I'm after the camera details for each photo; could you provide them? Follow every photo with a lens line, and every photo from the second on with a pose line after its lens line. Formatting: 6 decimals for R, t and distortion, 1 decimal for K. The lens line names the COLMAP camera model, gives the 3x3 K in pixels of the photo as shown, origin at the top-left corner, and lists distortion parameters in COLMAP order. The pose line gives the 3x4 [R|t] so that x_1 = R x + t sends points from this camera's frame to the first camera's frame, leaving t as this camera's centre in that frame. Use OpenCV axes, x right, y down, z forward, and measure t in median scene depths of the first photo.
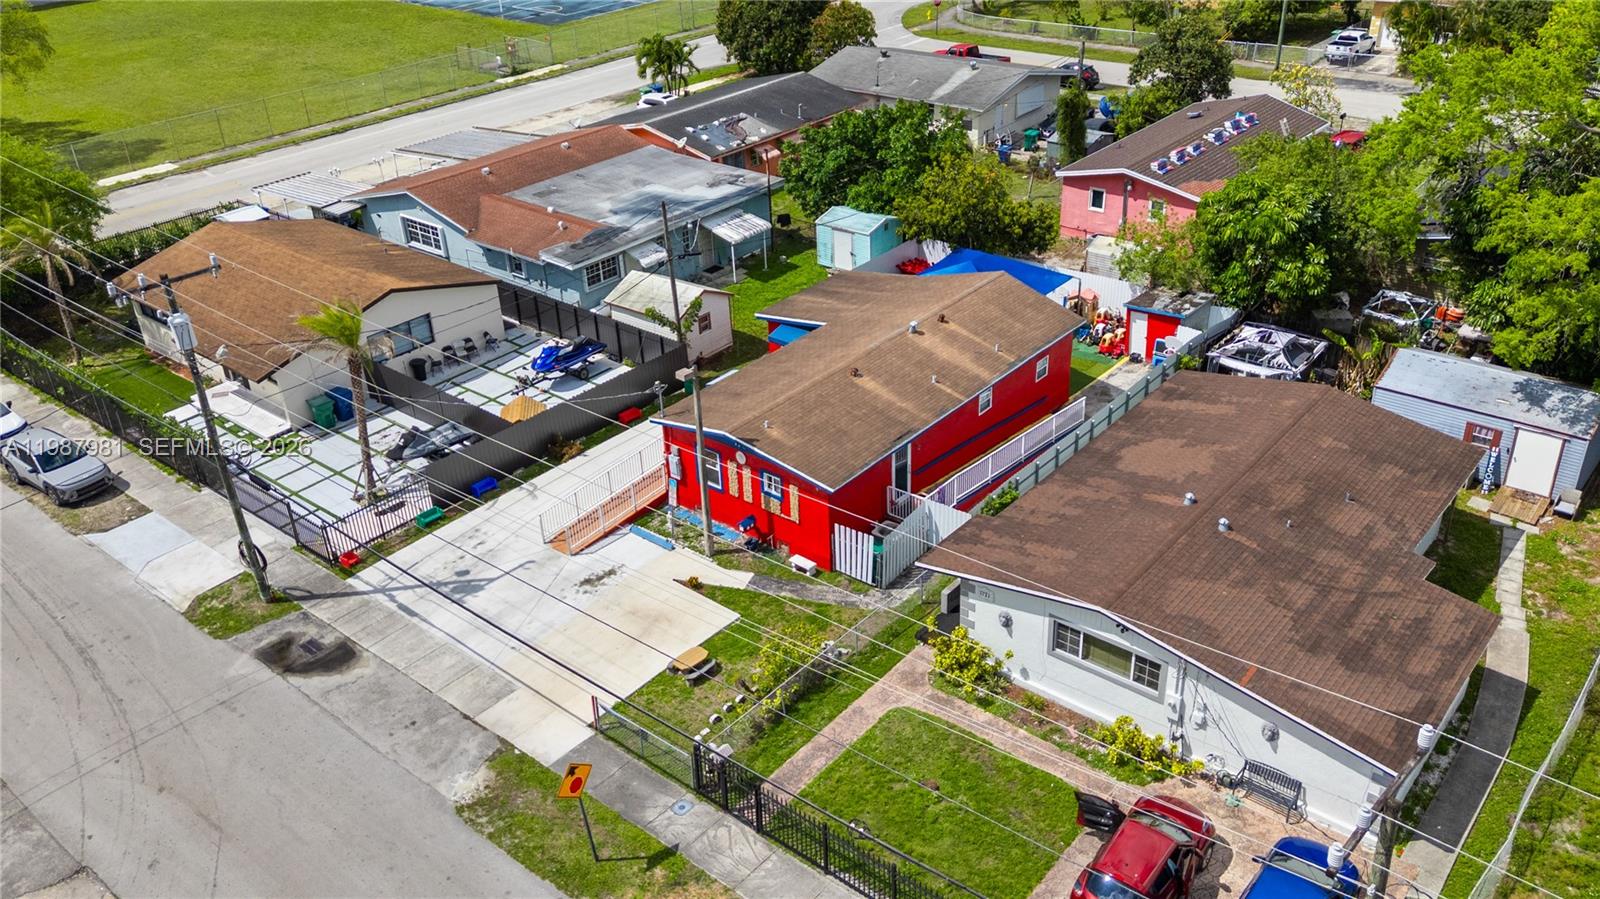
lens RADIAL K [[1286.7, 0, 830.2], [0, 1286.7, 449.8], [0, 0, 1]] dist [0.004163, -0.003407]
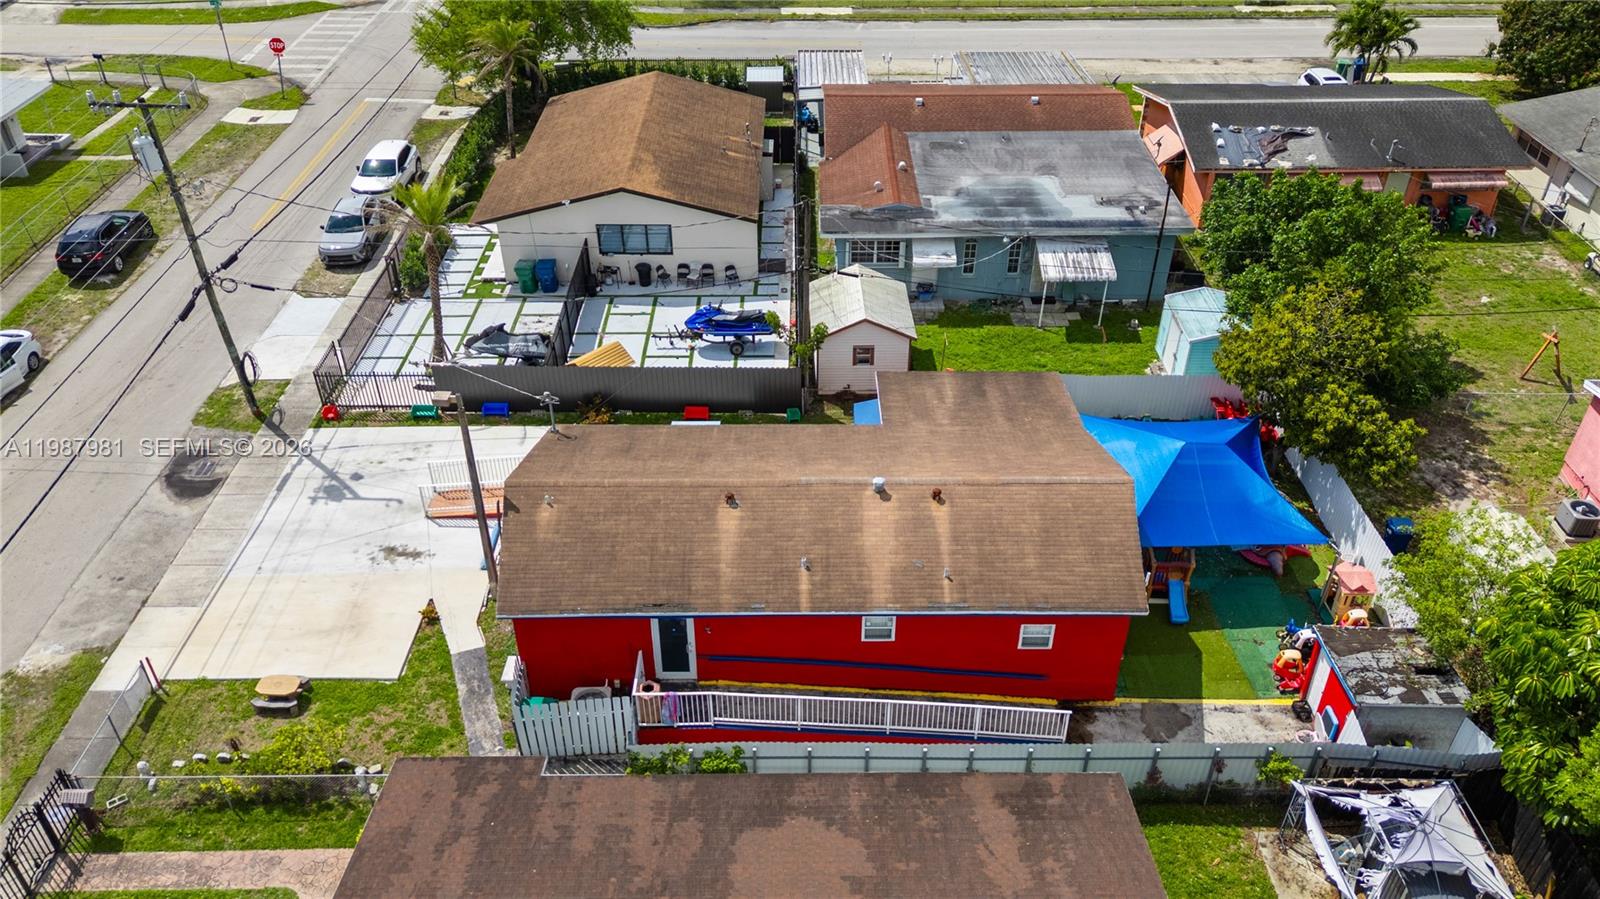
lens RADIAL K [[1175.7, 0, 800.0], [0, 1175.7, 449.5], [0, 0, 1]] dist [0.051386, -0.045776]
pose [[0.630187, 0.474858, -0.614308, 0.374183], [-0.395407, 0.877176, 0.272426, -0.238308], [0.668220, 0.071223, 0.740547, 0.422916]]
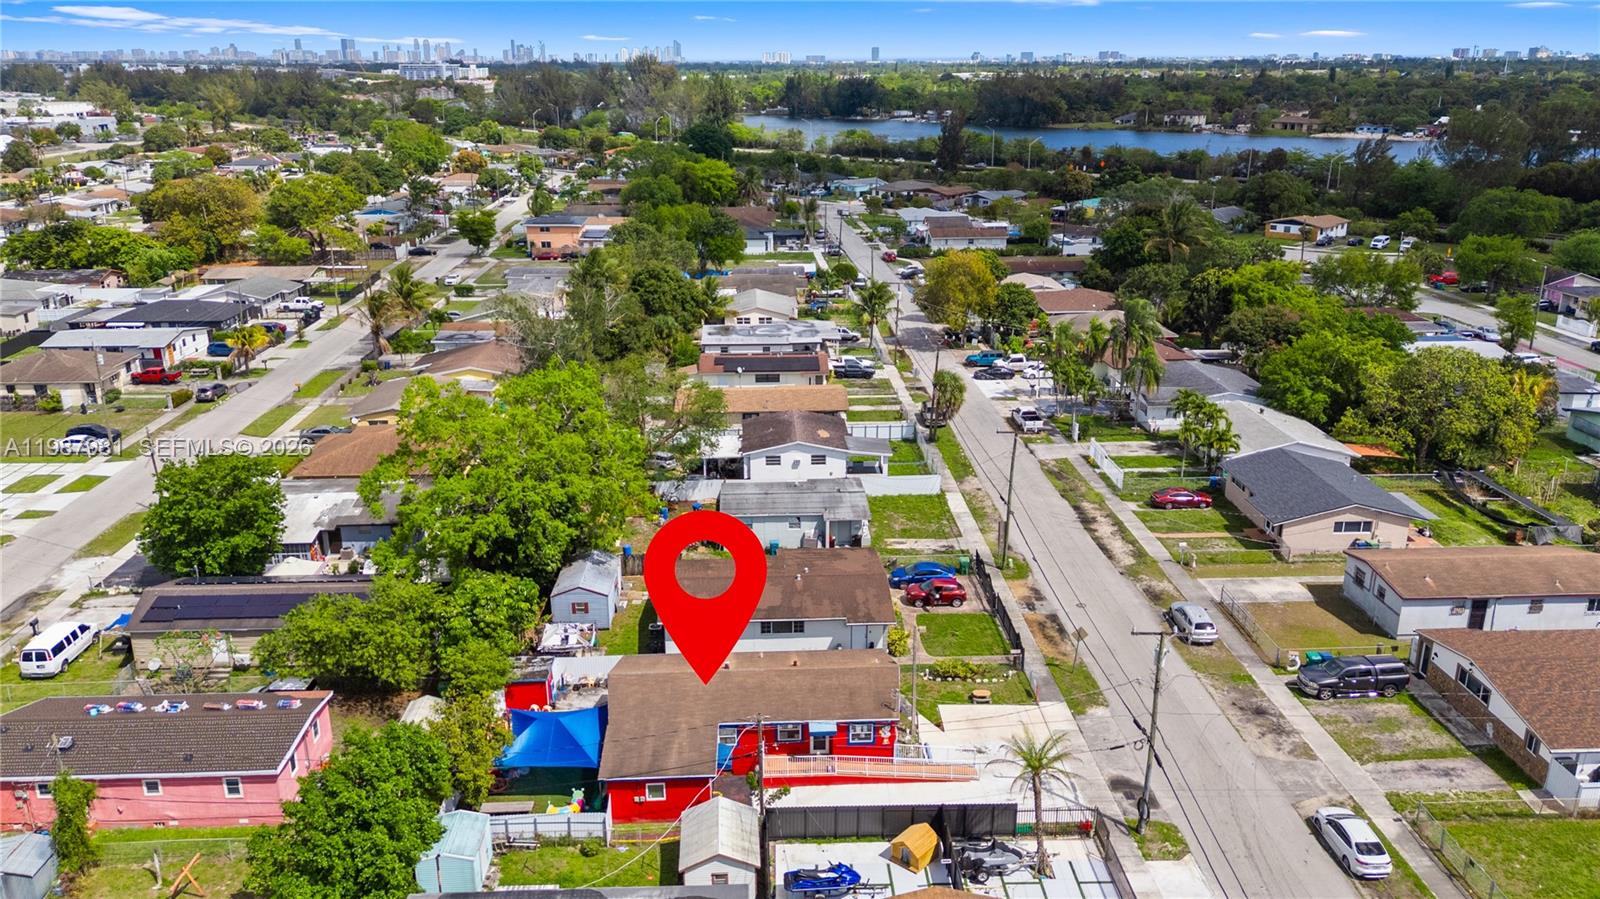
lens RADIAL K [[1175.7, 0, 800.0], [0, 1175.7, 449.5], [0, 0, 1]] dist [0.051386, -0.045776]
pose [[-0.662131, -0.207225, 0.720167, -0.848154], [0.380747, 0.734700, 0.561470, -0.929561], [-0.645457, 0.645968, -0.407567, 1.184591]]
